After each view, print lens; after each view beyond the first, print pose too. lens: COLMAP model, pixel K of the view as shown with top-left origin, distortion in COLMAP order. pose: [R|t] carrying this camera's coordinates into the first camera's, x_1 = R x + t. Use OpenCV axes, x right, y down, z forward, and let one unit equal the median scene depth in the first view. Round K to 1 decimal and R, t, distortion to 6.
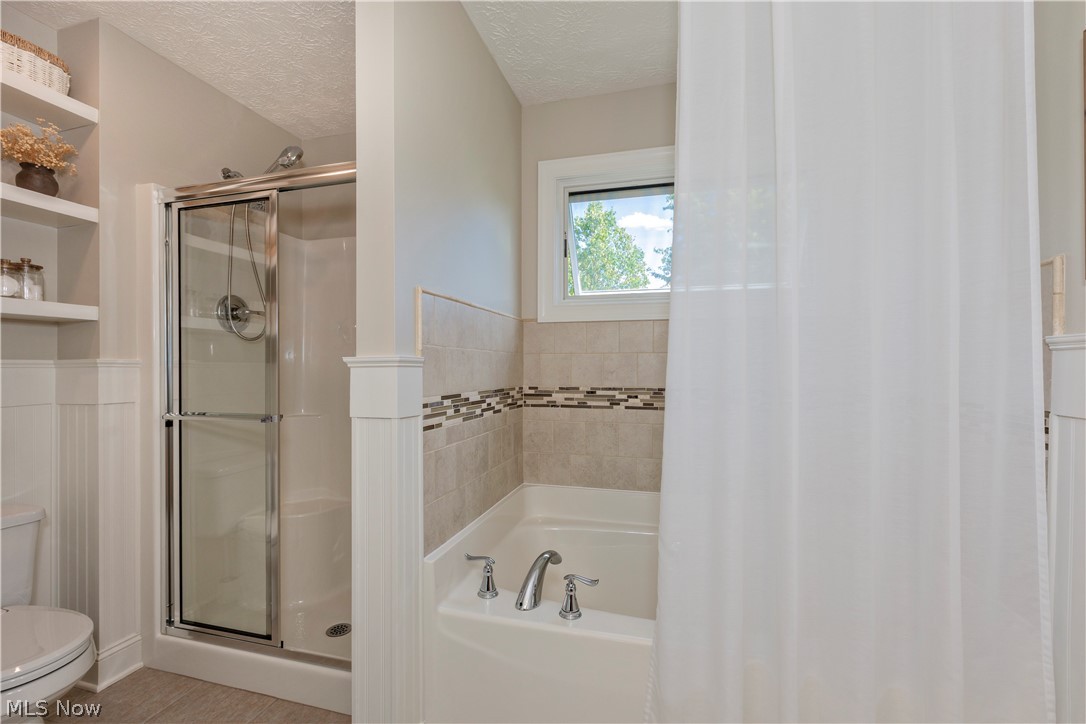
lens RADIAL K [[502.7, 0, 540.9], [0, 502.7, 361.9], [0, 0, 1]] dist [-0.009369, -0.000619]
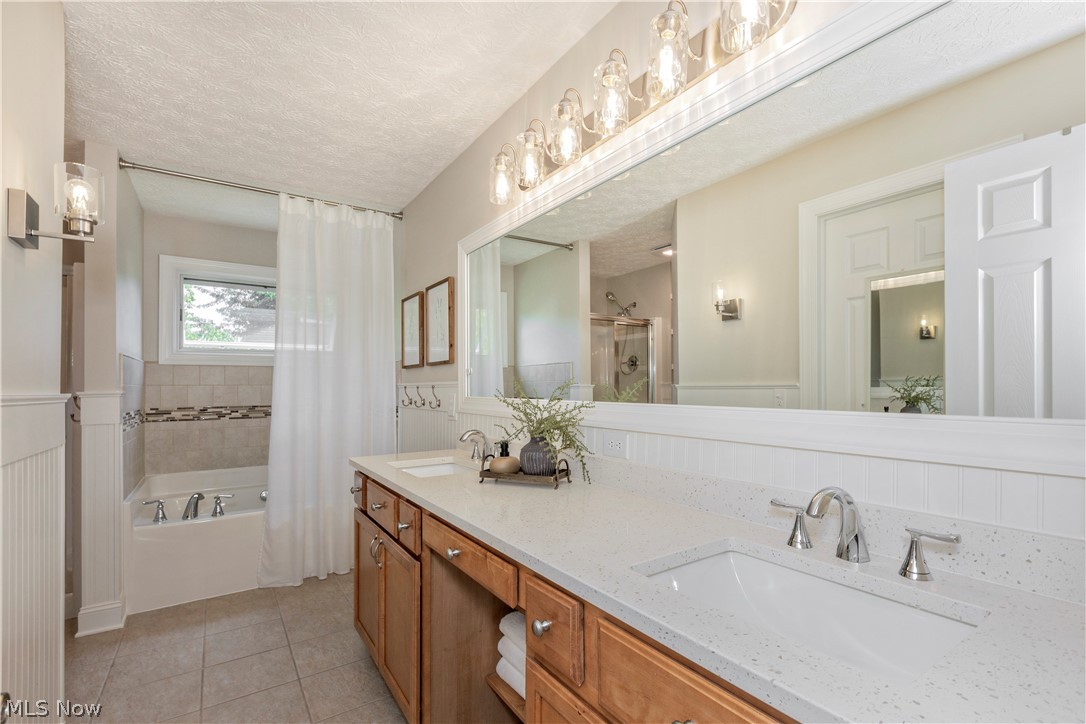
lens RADIAL K [[502.7, 0, 547.6], [0, 502.7, 372.5], [0, 0, 1]] dist [-0.009369, -0.000619]
pose [[0.663927, 0.014229, 0.747662, -0.354093], [0.001084, 0.999800, -0.019989, -0.024345], [-0.747796, 0.014082, 0.663779, -0.836034]]
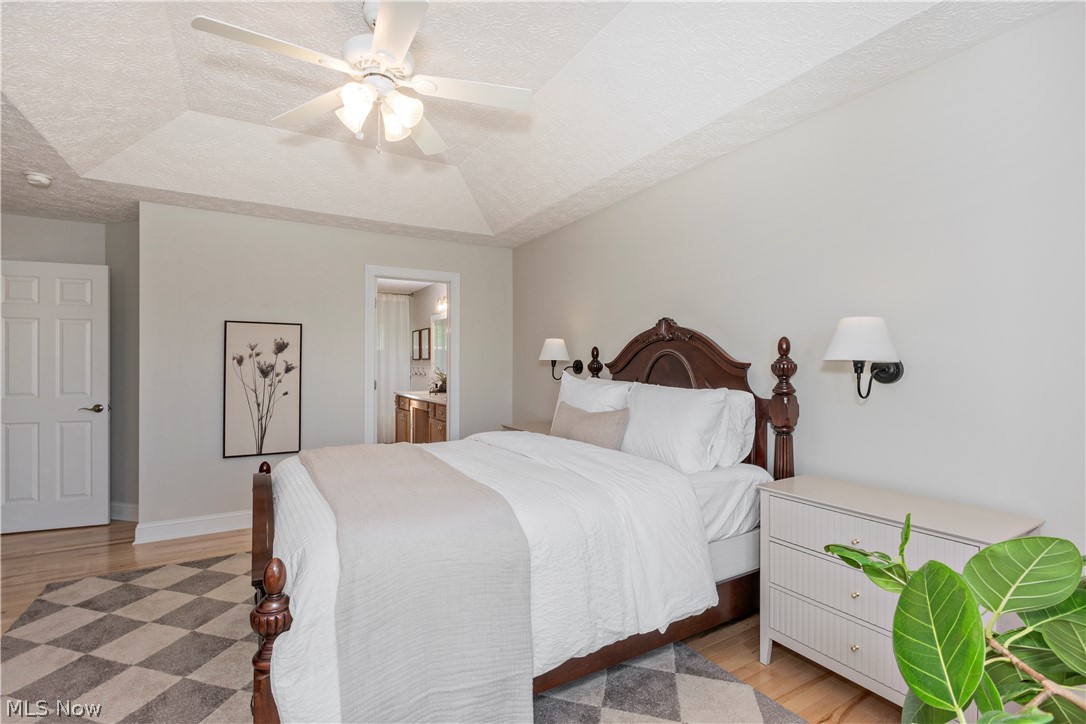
lens RADIAL K [[502.7, 0, 540.9], [0, 502.7, 360.7], [0, 0, 1]] dist [-0.009369, -0.000619]
pose [[0.700940, 0.002536, 0.713216, -1.642775], [-0.002941, 0.999995, -0.000665, -0.071207], [-0.713214, -0.001632, 0.700944, -3.036204]]
